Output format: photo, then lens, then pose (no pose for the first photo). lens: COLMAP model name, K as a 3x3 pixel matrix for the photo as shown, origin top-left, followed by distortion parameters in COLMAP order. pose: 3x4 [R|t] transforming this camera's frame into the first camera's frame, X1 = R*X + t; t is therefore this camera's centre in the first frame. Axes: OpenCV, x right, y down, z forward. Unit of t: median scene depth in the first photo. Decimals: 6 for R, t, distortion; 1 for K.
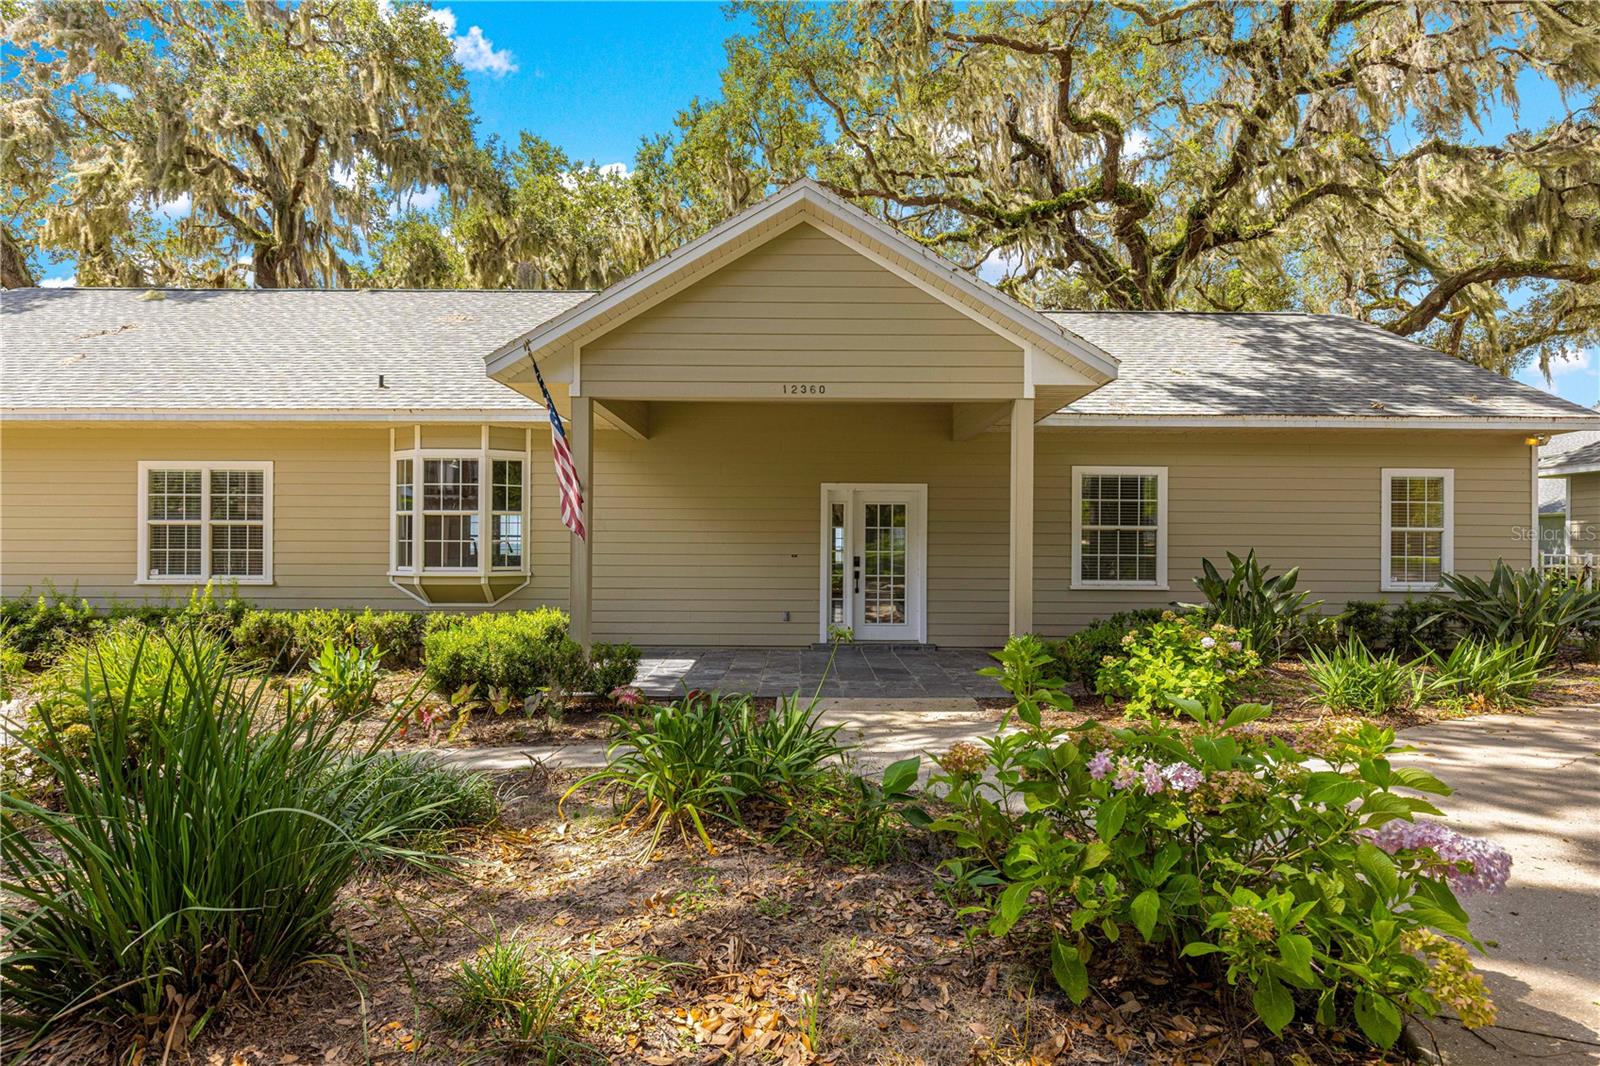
lens RADIAL K [[780.5, 0, 808.7], [0, 780.5, 538.1], [0, 0, 1]] dist [0.000479, 0.000209]
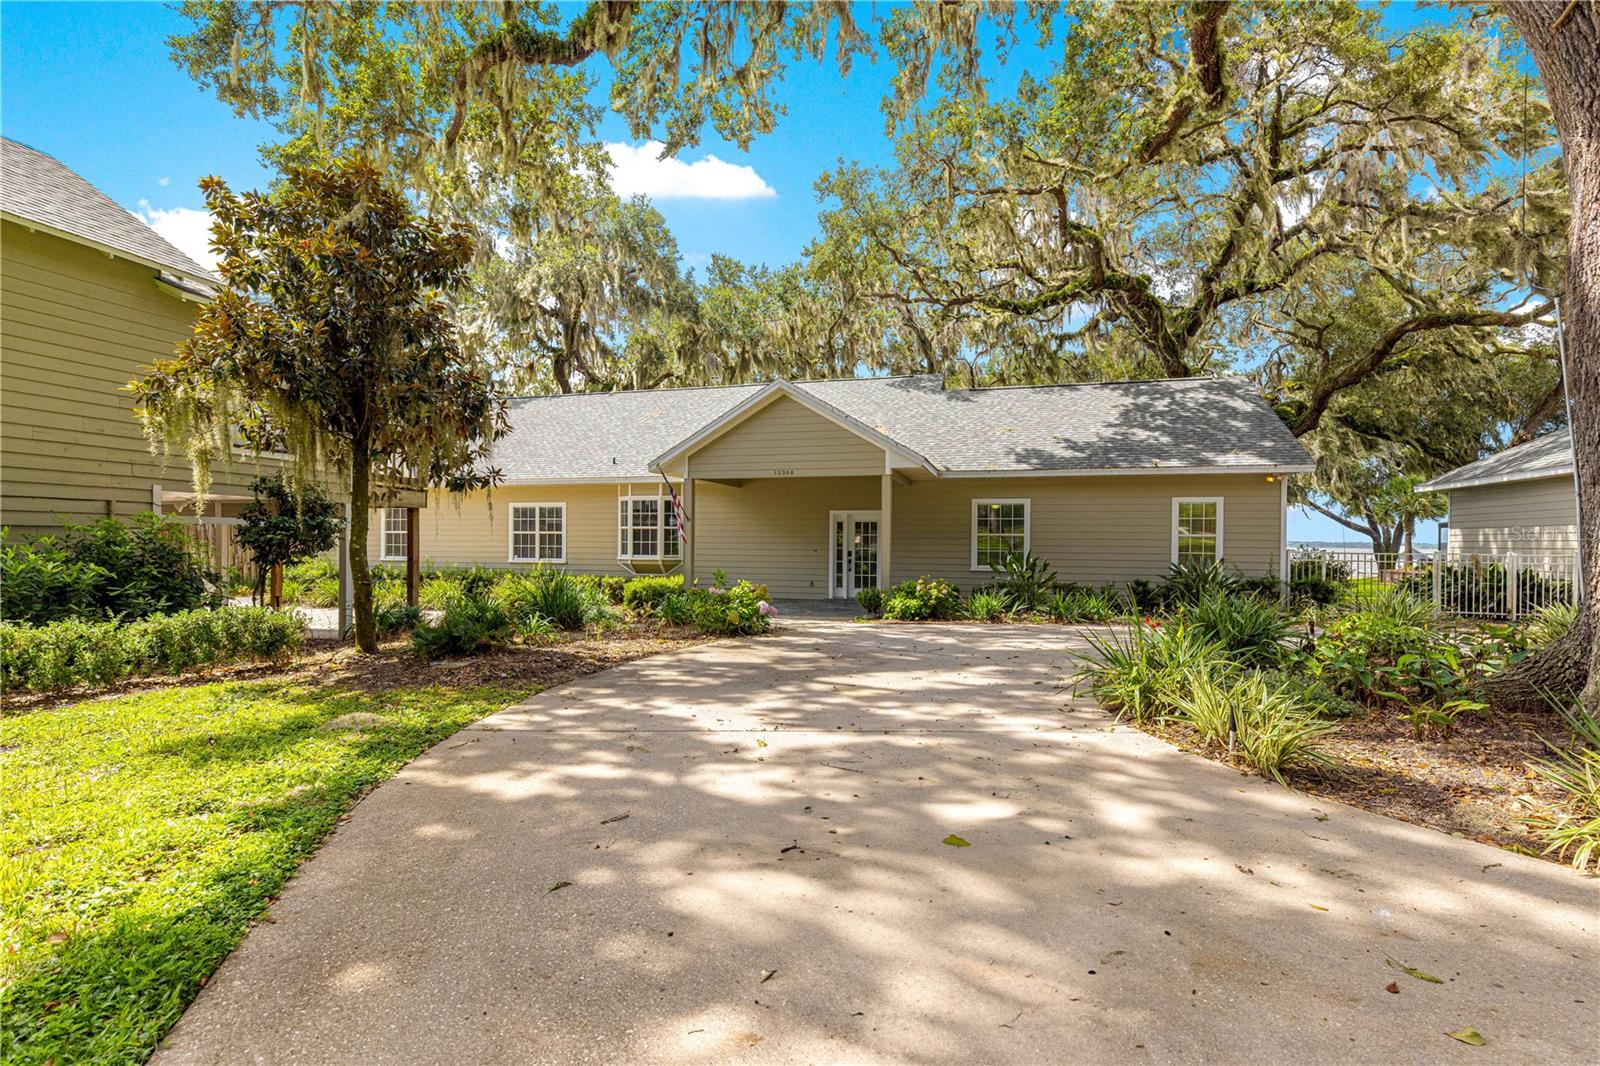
lens RADIAL K [[723.3, 0, 804.1], [0, 723.3, 535.5], [0, 0, 1]] dist [0.003967, -0.000348]
pose [[0.962318, -0.000561, -0.271925, 0.411570], [0.001675, 0.999991, 0.003862, -0.018073], [0.271921, -0.004172, 0.962311, -0.629215]]
